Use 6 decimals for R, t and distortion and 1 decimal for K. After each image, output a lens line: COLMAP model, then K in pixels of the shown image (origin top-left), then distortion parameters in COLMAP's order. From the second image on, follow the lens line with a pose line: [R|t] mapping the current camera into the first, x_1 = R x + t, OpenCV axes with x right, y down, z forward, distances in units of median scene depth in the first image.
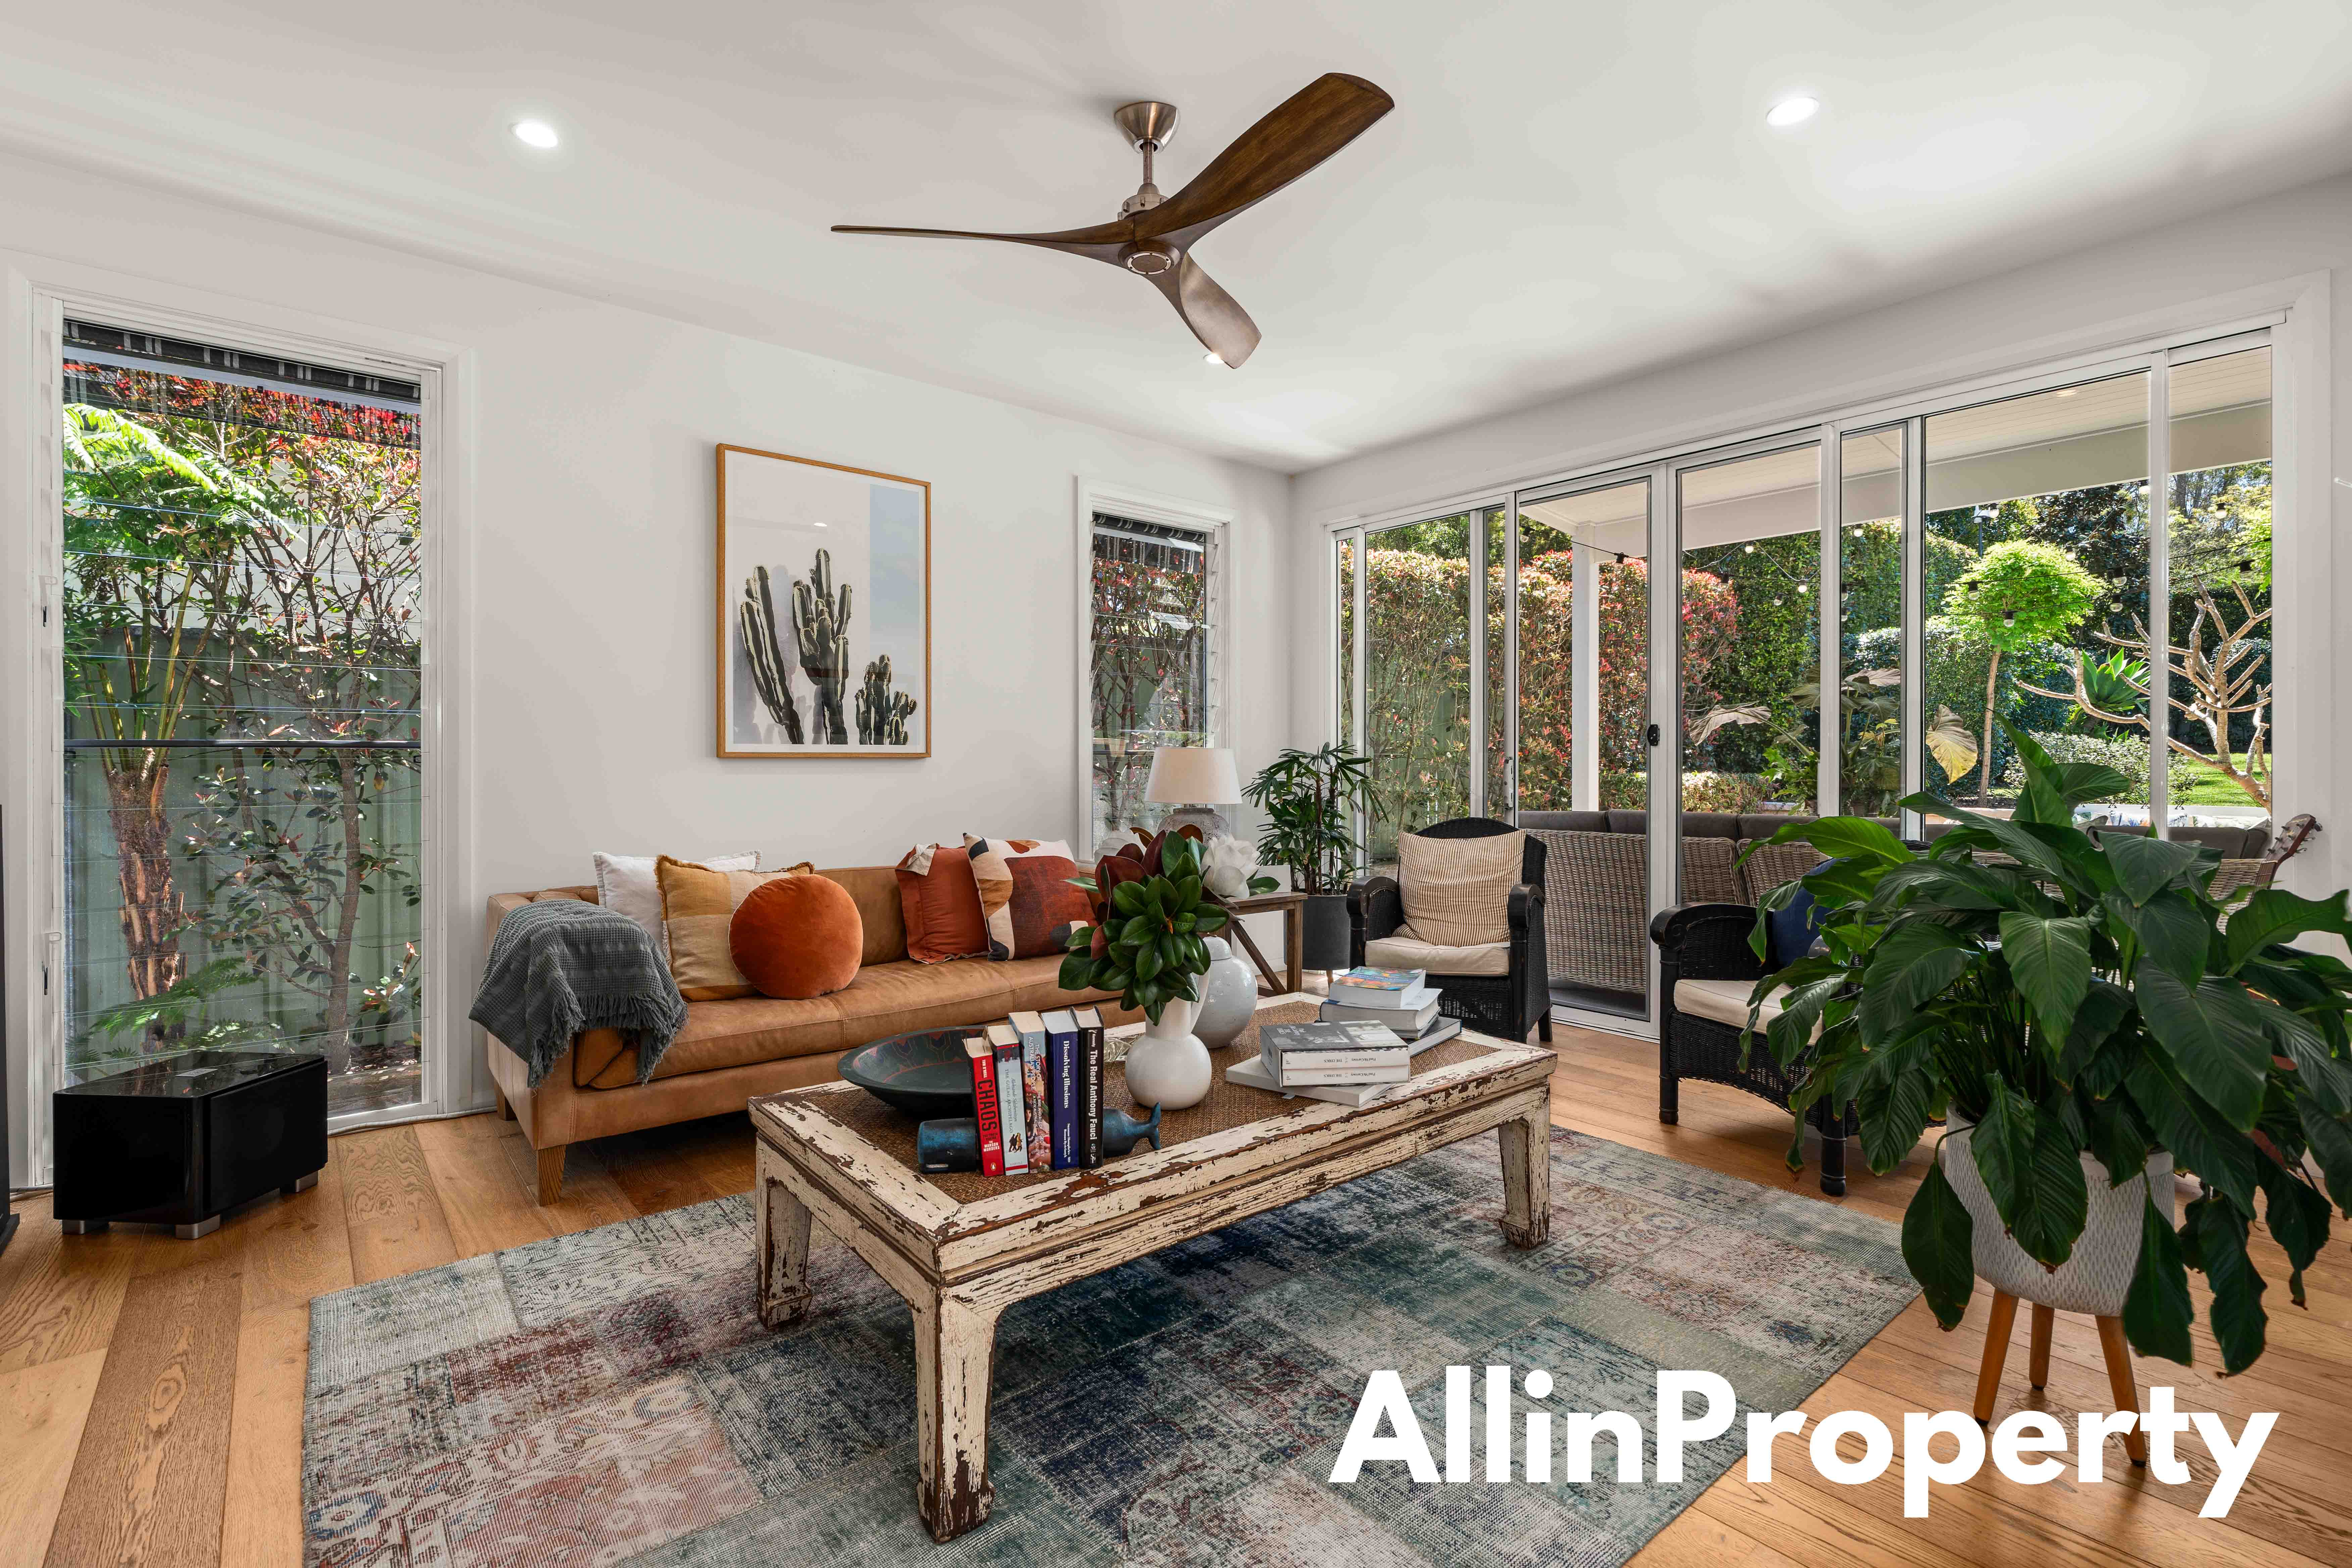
lens RADIAL K [[1081.3, 0, 1167.1], [0, 1081.3, 768.8], [0, 0, 1]] dist [0.002739, 0.000017]
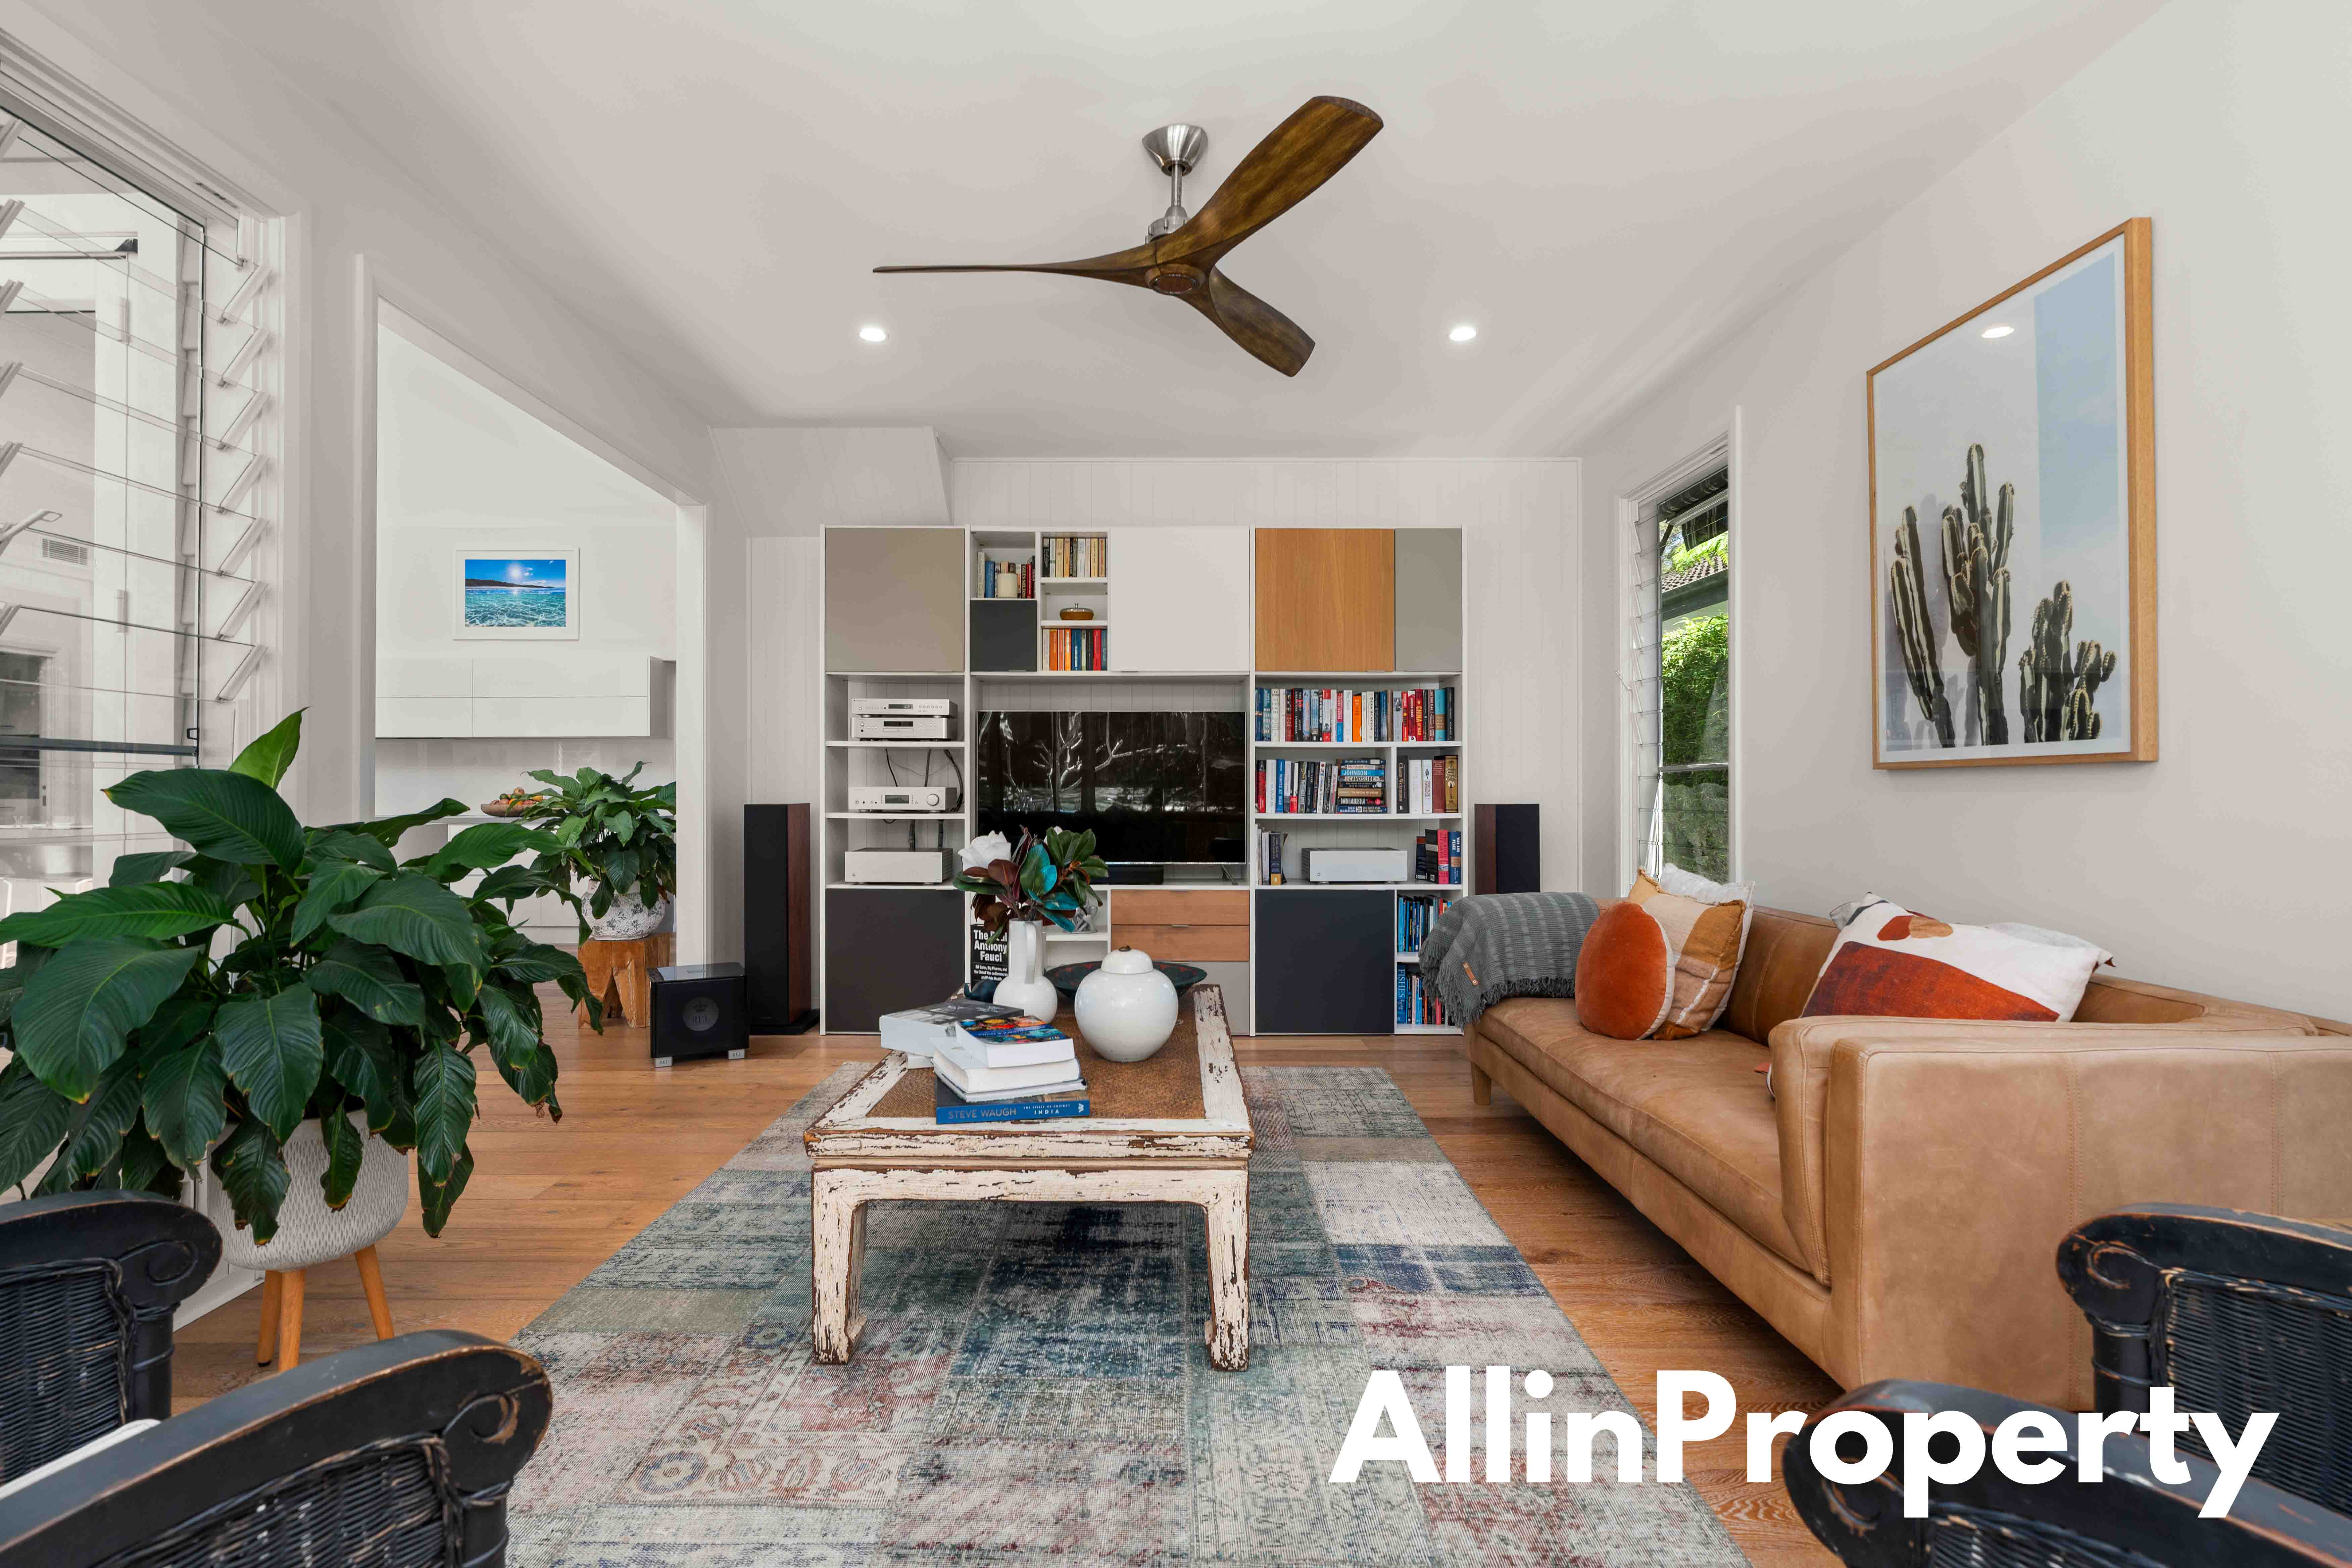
lens RADIAL K [[1081.3, 0, 1166.8], [0, 1081.3, 784.0], [0, 0, 1]] dist [0.002739, 0.000017]
pose [[-0.635929, -0.002045, -0.771744, 0.497079], [-0.001497, 0.999998, -0.001416, 0.001761], [0.771746, 0.000255, -0.635931, 1.054581]]
